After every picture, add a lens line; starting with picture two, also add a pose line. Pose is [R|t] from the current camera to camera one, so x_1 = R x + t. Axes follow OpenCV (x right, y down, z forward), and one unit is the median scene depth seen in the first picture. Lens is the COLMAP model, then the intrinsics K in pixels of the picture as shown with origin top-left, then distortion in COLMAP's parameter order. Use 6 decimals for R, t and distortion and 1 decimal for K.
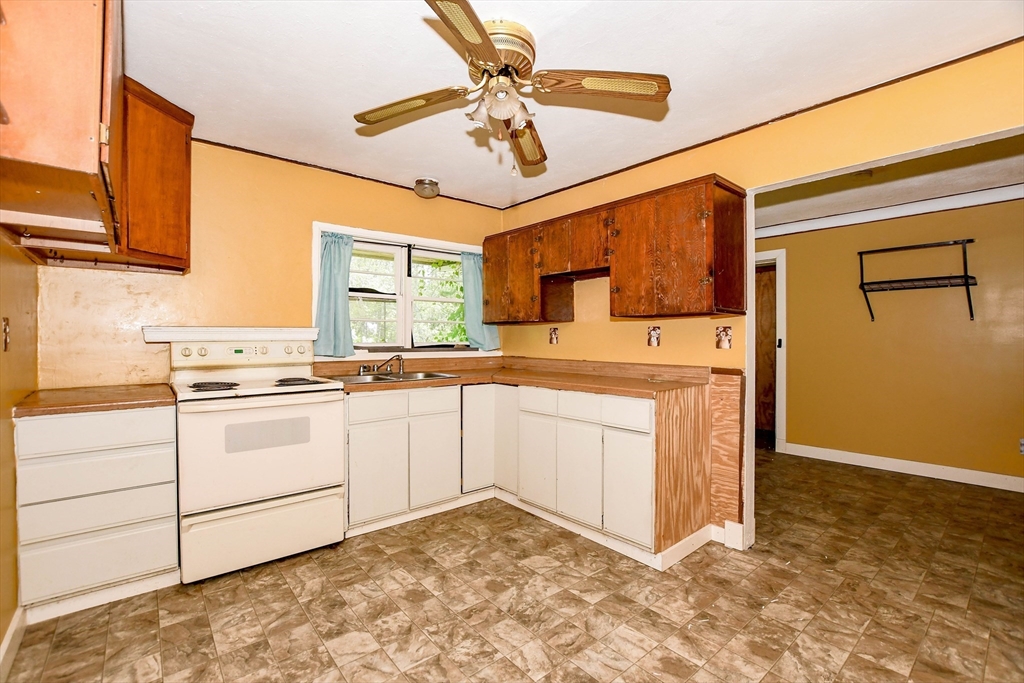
lens RADIAL K [[456.8, 0, 512.0], [0, 456.8, 341.5], [0, 0, 1]] dist [-0.029210, 0.000811]
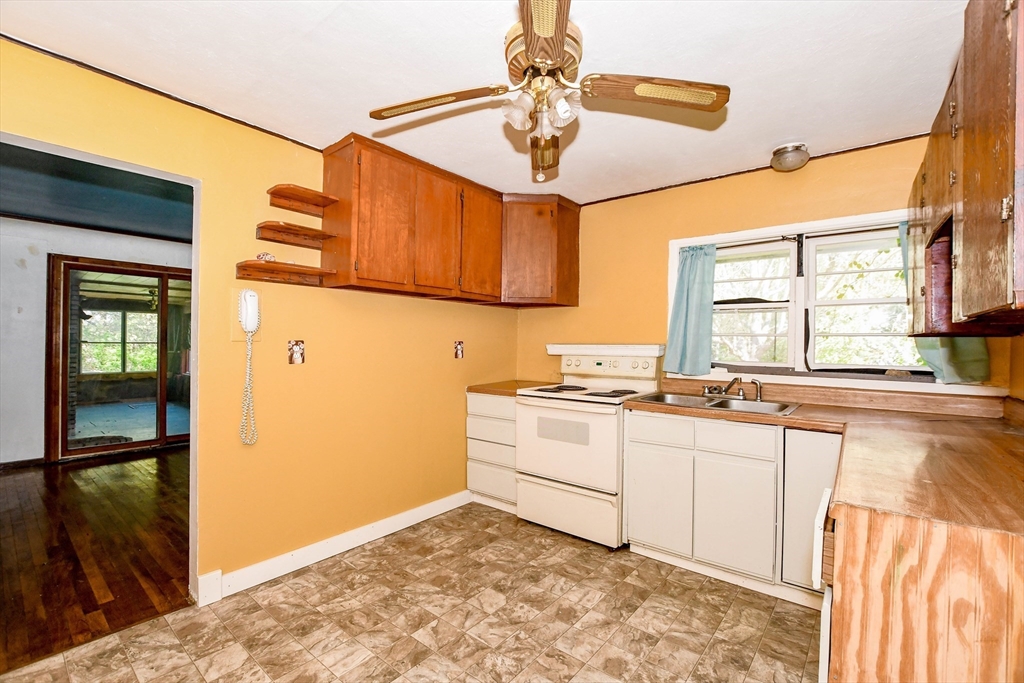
lens RADIAL K [[454.7, 0, 501.1], [0, 454.7, 341.7], [0, 0, 1]] dist [-0.030457, 0.004784]
pose [[0.163226, -0.000595, -0.986588, 0.554483], [-0.017689, 0.999837, -0.003529, -0.028539], [0.986430, 0.018028, 0.163189, 0.501288]]
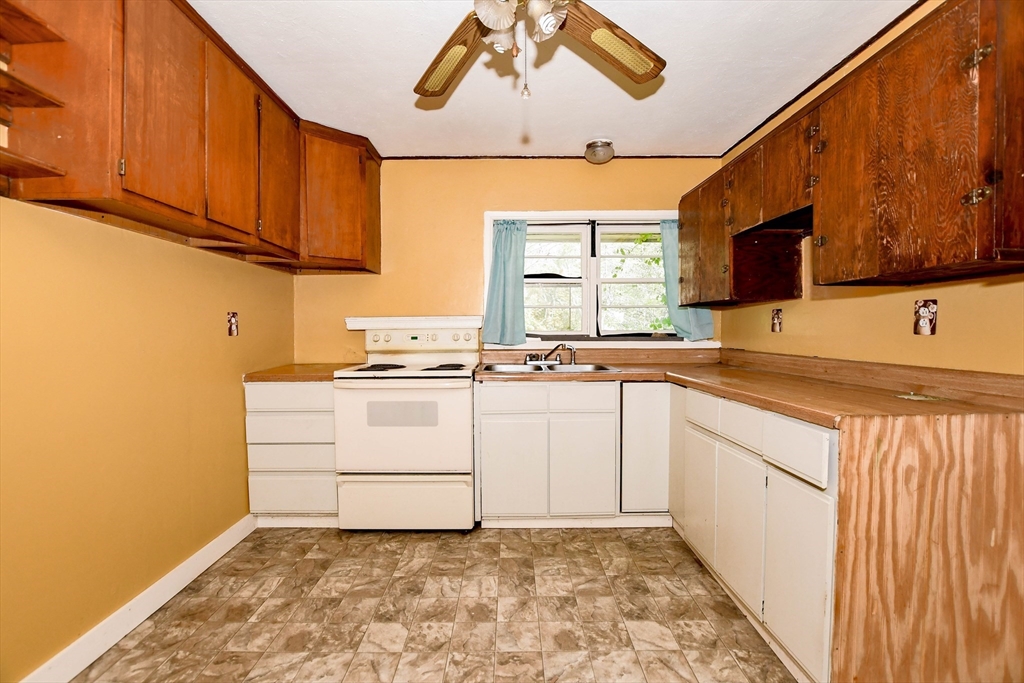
lens RADIAL K [[456.6, 0, 506.5], [0, 456.6, 342.5], [0, 0, 1]] dist [-0.033898, 0.005474]
pose [[0.760998, 0.013823, -0.648606, 0.291993], [0.000379, 0.999763, 0.021752, 0.007833], [0.648754, -0.016799, 0.760813, 0.268295]]
